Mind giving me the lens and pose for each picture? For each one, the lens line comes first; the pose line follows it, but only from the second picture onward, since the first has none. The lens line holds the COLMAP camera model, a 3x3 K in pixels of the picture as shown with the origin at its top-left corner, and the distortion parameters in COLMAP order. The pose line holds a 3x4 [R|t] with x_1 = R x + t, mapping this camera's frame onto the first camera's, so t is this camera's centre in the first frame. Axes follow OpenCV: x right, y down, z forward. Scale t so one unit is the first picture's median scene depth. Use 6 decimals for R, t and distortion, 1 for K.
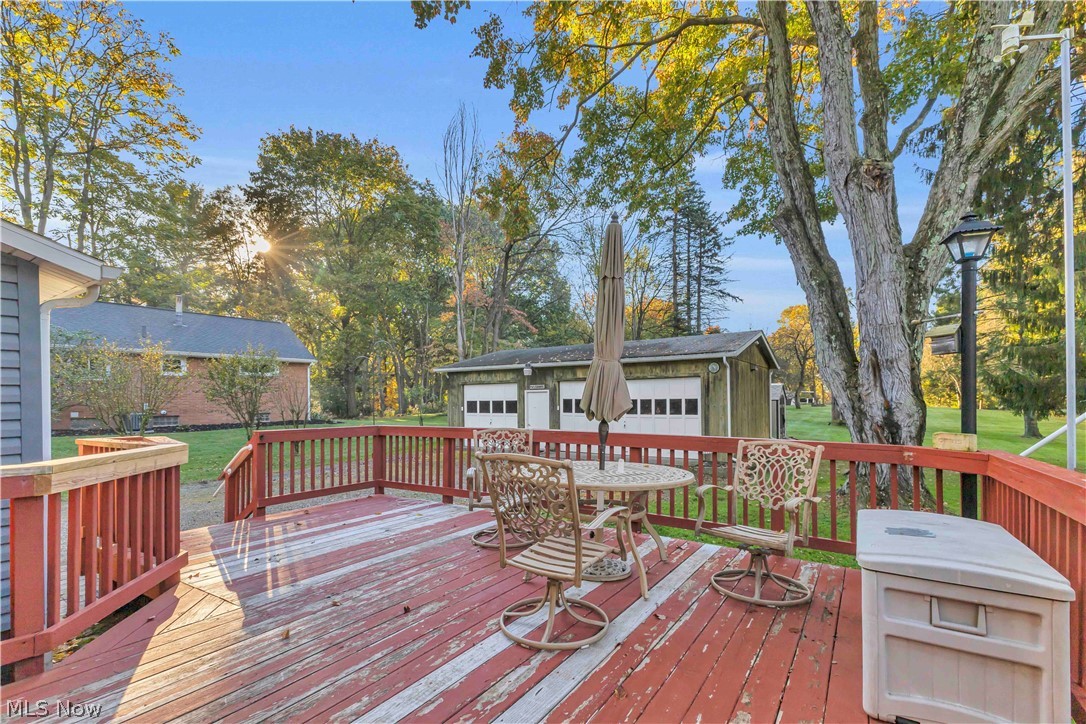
lens RADIAL K [[479.5, 0, 540.6], [0, 479.5, 399.0], [0, 0, 1]] dist [0.001231, 0.000012]
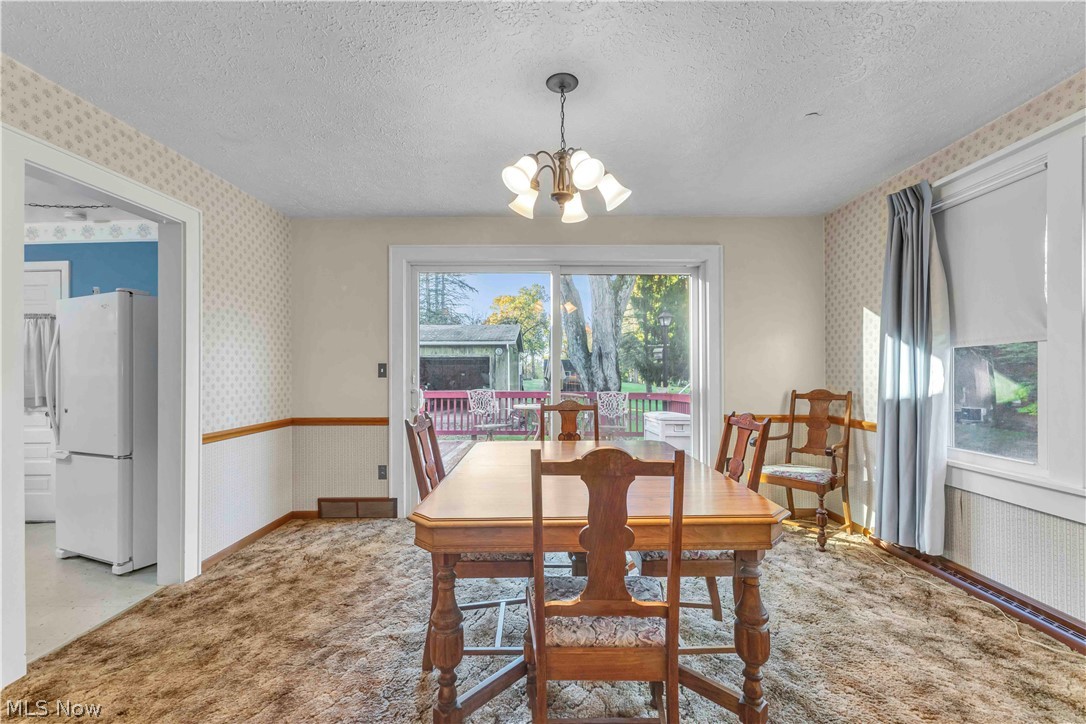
lens RADIAL K [[480.4, 0, 536.9], [0, 480.4, 381.2], [0, 0, 1]] dist [0.009666, -0.000137]
pose [[0.832970, -0.001645, 0.553316, -0.444740], [-0.008061, 0.999853, 0.015107, -0.000586], [-0.553260, -0.017045, 0.832835, -0.321747]]
